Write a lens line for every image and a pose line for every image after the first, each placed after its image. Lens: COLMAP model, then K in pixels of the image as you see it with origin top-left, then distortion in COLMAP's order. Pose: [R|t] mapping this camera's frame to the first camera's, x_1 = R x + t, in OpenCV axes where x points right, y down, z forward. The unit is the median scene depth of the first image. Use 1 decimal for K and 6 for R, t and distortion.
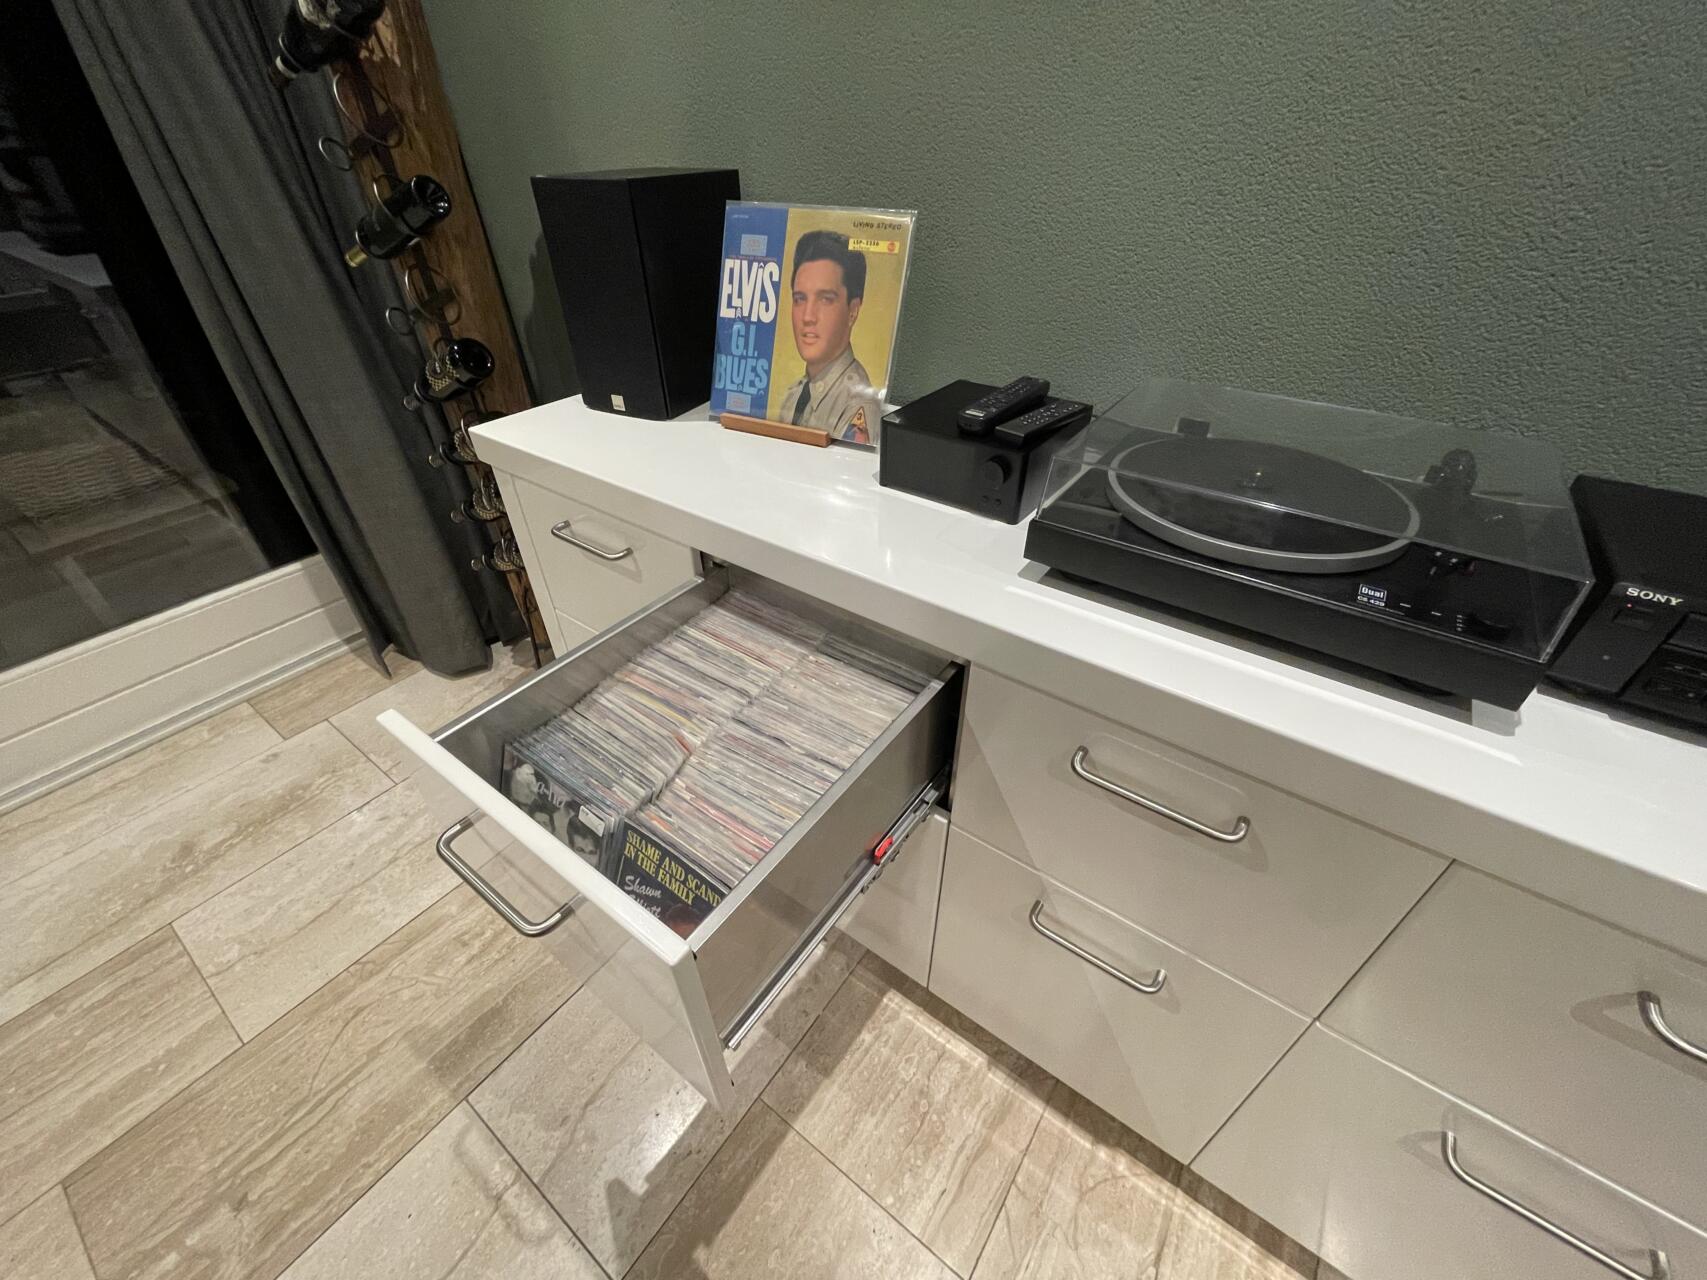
lens RADIAL K [[684.8, 0, 854.9], [0, 684.8, 642.7], [0, 0, 1]] dist [-0.003553, -0.000194]
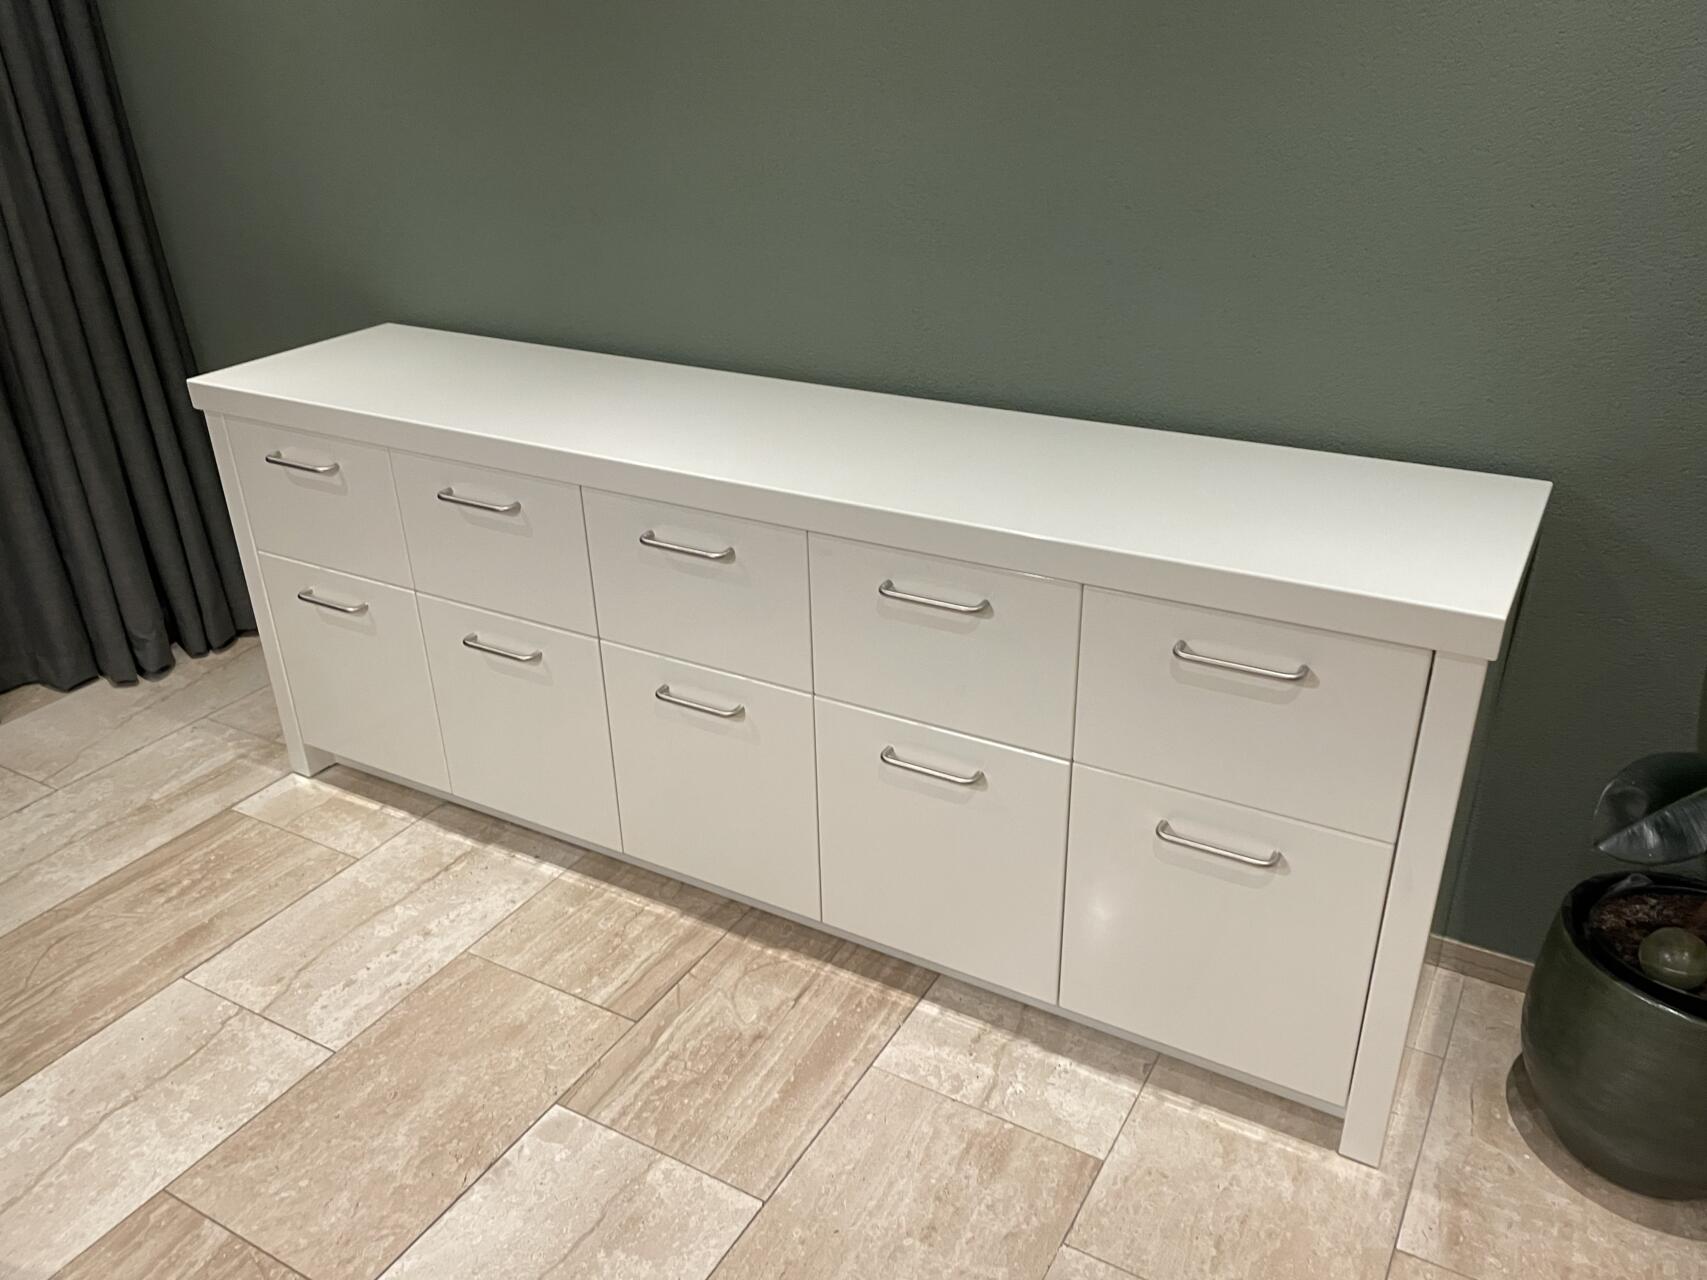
lens RADIAL K [[1350.6, 0, 839.3], [0, 1350.6, 655.8], [0, 0, 1]] dist [0.076422, -0.086643]
pose [[0.994835, -0.064868, 0.078076, 0.309451], [0.077572, 0.981933, -0.172597, 0.614693], [-0.065470, 0.177762, 0.981893, -1.233430]]
